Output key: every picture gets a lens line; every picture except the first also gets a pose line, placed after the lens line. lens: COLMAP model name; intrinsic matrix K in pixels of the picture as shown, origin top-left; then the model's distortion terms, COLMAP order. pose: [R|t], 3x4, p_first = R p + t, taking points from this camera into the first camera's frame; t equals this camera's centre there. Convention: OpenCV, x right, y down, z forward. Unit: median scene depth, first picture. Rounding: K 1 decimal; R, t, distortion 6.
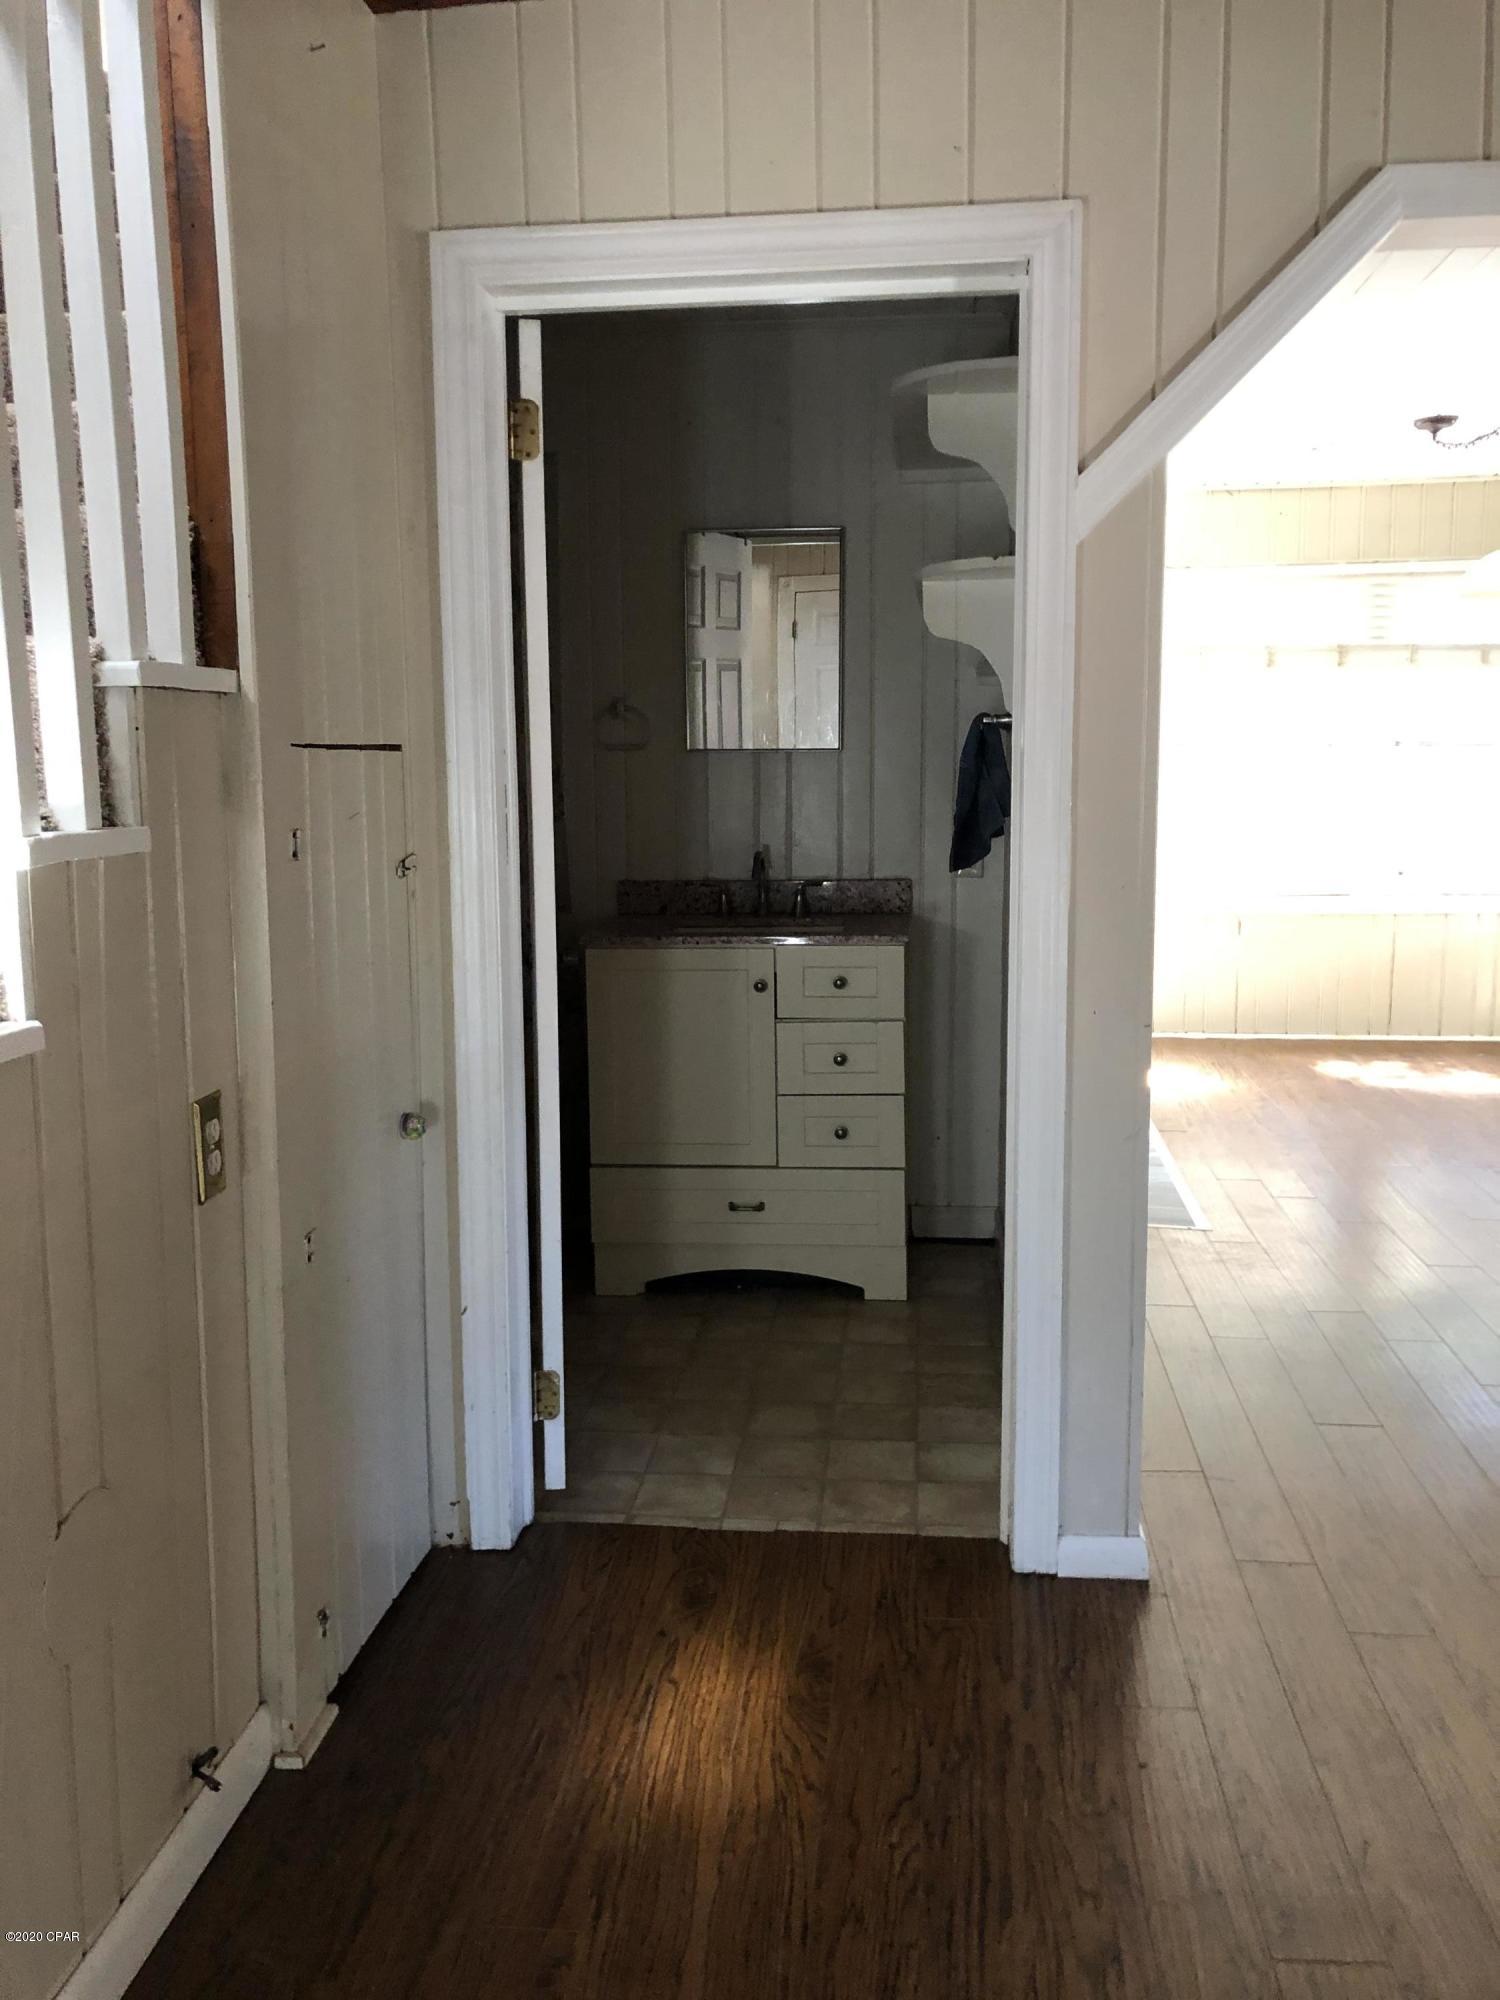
lens RADIAL K [[1662.9, 0, 746.8], [0, 1662.9, 982.6], [0, 0, 1]] dist [0.049210, -0.014206]
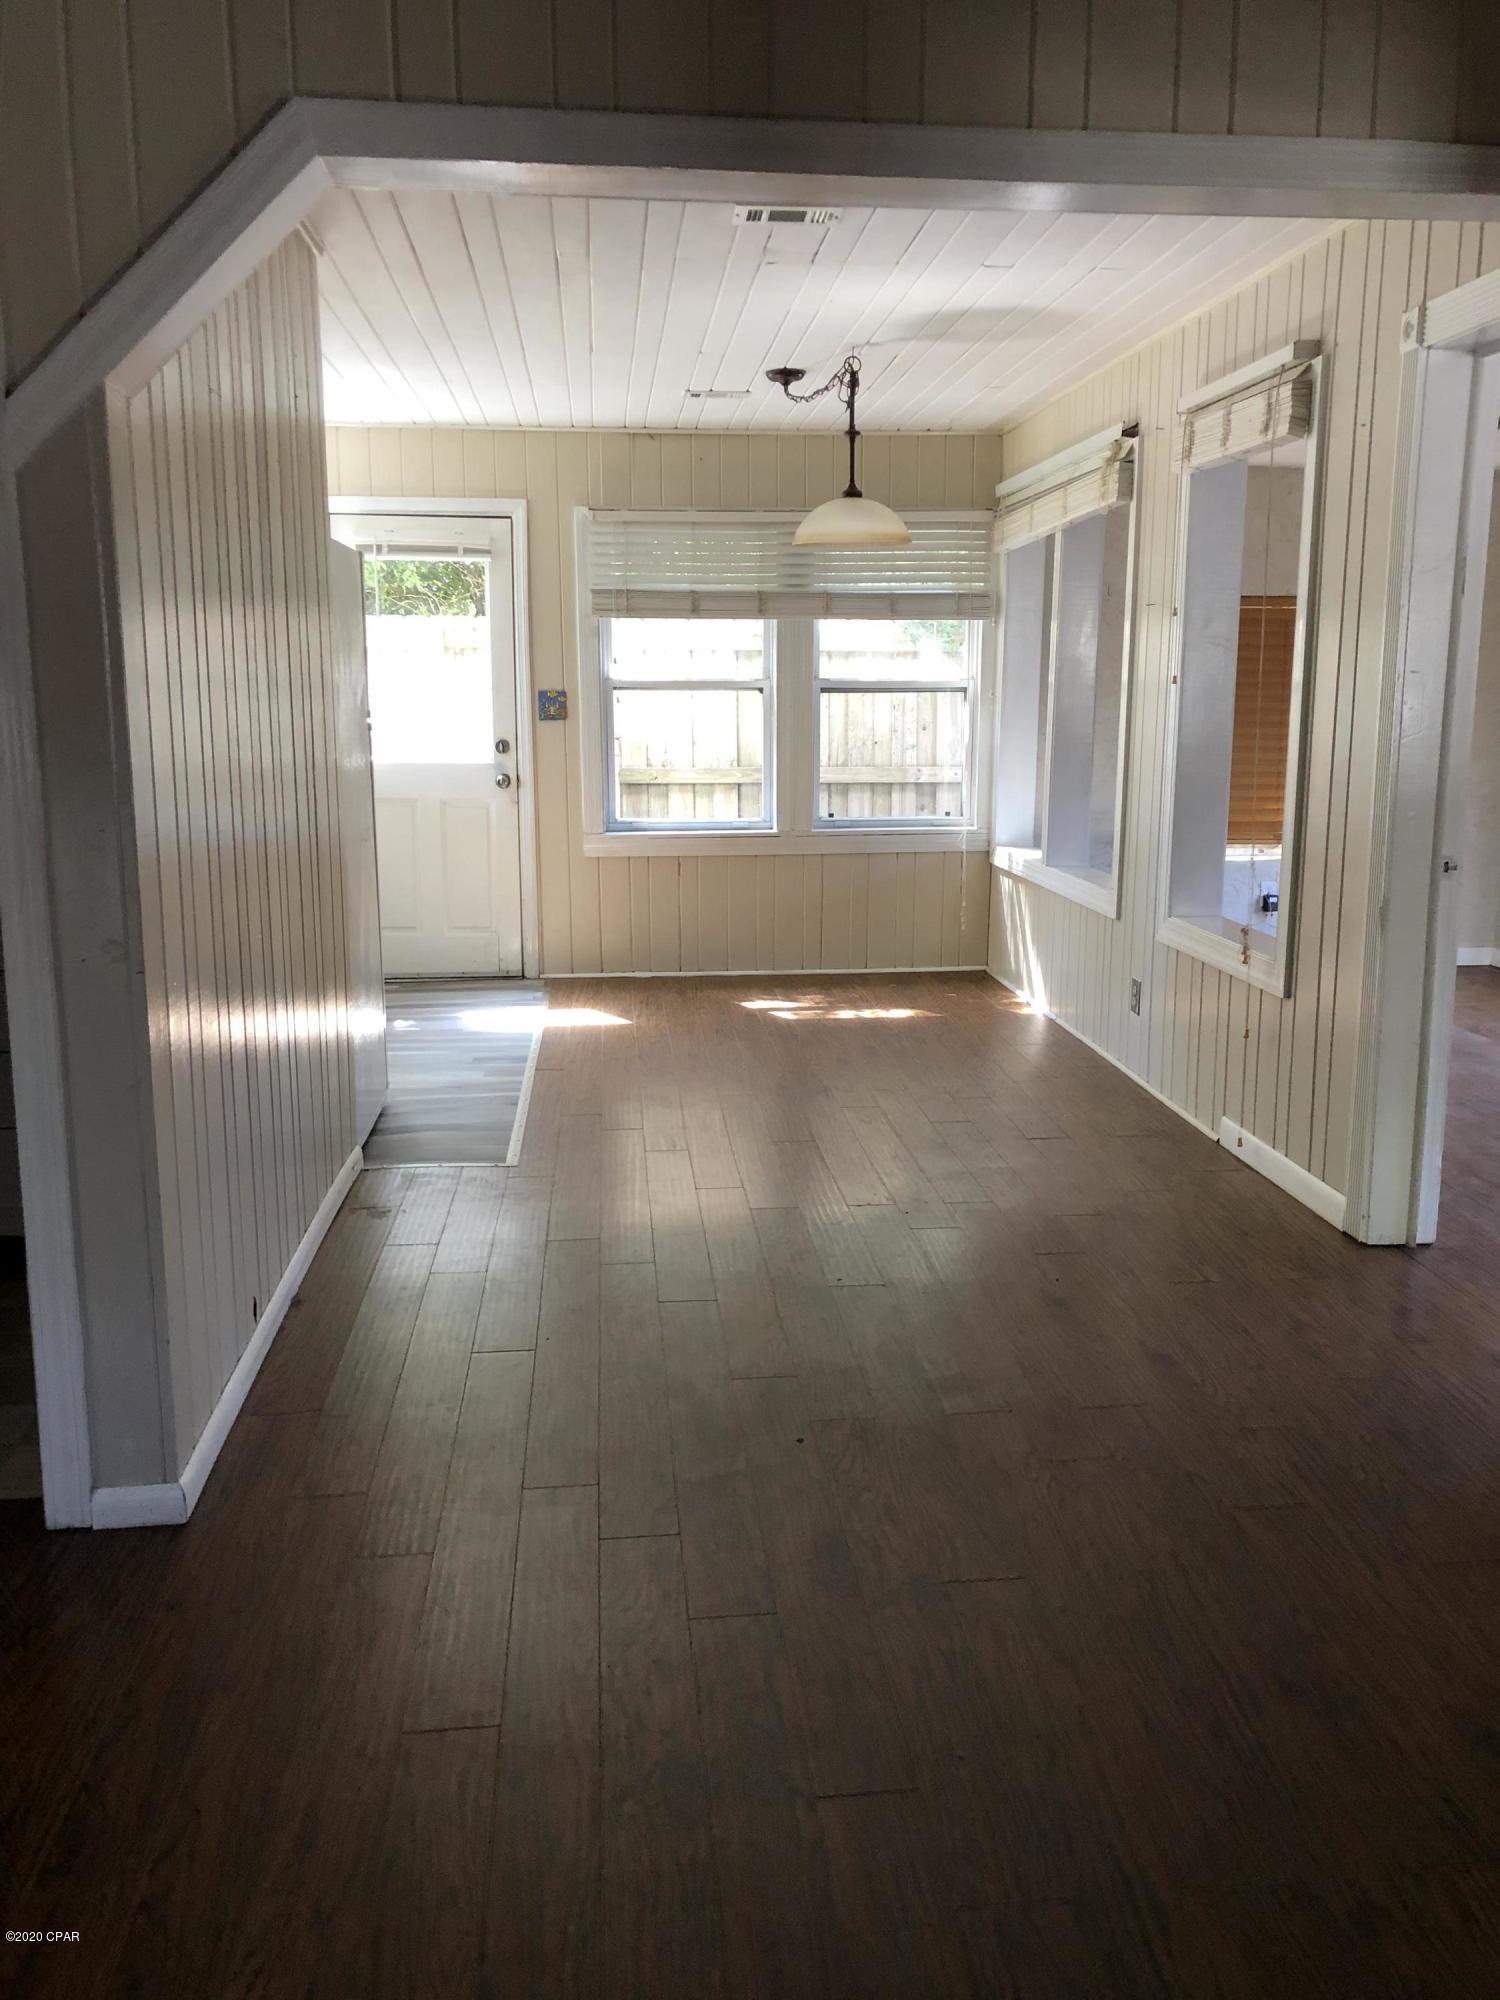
lens RADIAL K [[1662.9, 0, 747.0], [0, 1662.9, 1004.9], [0, 0, 1]] dist [0.049210, -0.014206]
pose [[0.980281, -0.030196, 0.195288, 0.380260], [0.020941, 0.998565, 0.049282, 0.003382], [-0.196496, -0.044221, 0.979507, -0.038343]]
